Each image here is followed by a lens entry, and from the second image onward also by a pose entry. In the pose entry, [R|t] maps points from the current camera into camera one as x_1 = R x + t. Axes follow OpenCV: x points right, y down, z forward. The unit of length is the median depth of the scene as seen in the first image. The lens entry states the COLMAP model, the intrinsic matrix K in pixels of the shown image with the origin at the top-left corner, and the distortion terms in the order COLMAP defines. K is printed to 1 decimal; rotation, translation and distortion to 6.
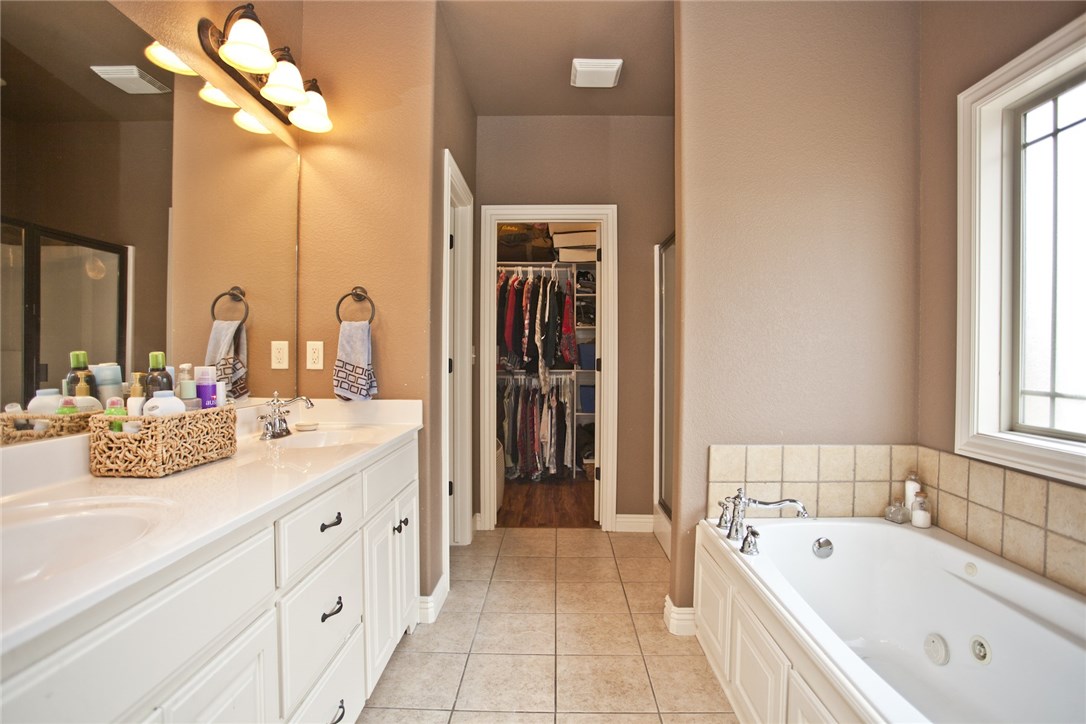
lens RADIAL K [[540.0, 0, 538.3], [0, 540.0, 361.3], [0, 0, 1]] dist [-0.064241, 0.020444]
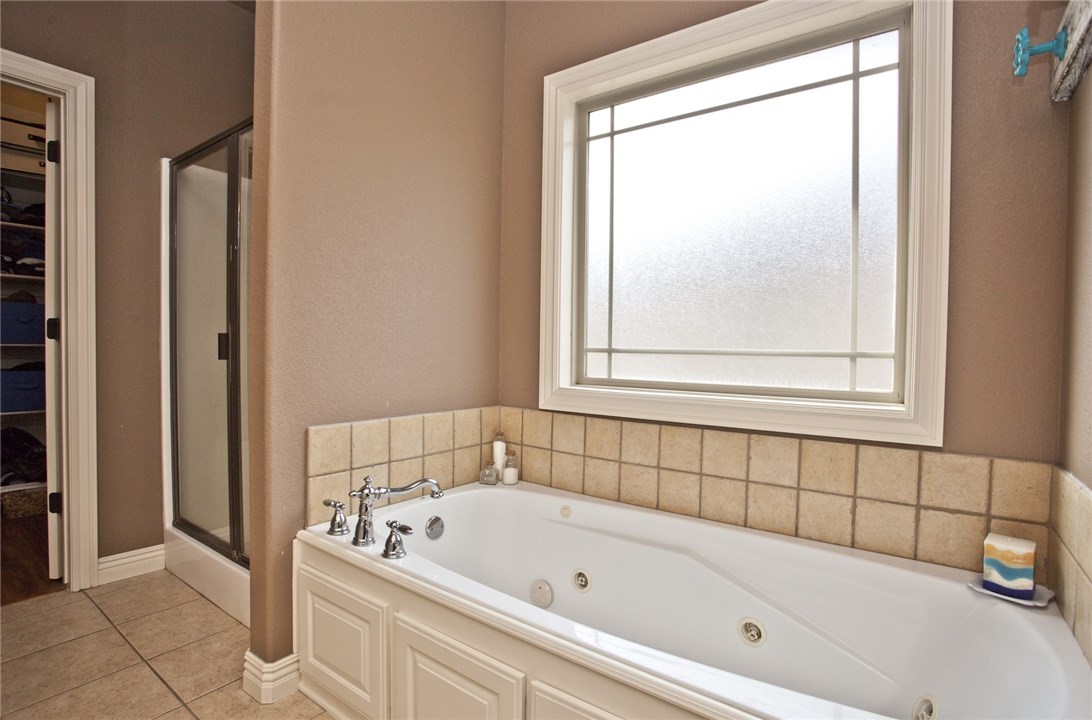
lens RADIAL K [[543.0, 0, 549.8], [0, 543.0, 360.4], [0, 0, 1]] dist [-0.064241, 0.020444]
pose [[0.568831, -0.013195, 0.822349, -0.096815], [-0.003044, 0.999831, 0.018149, 0.051767], [-0.822449, -0.012827, 0.568694, 0.317051]]
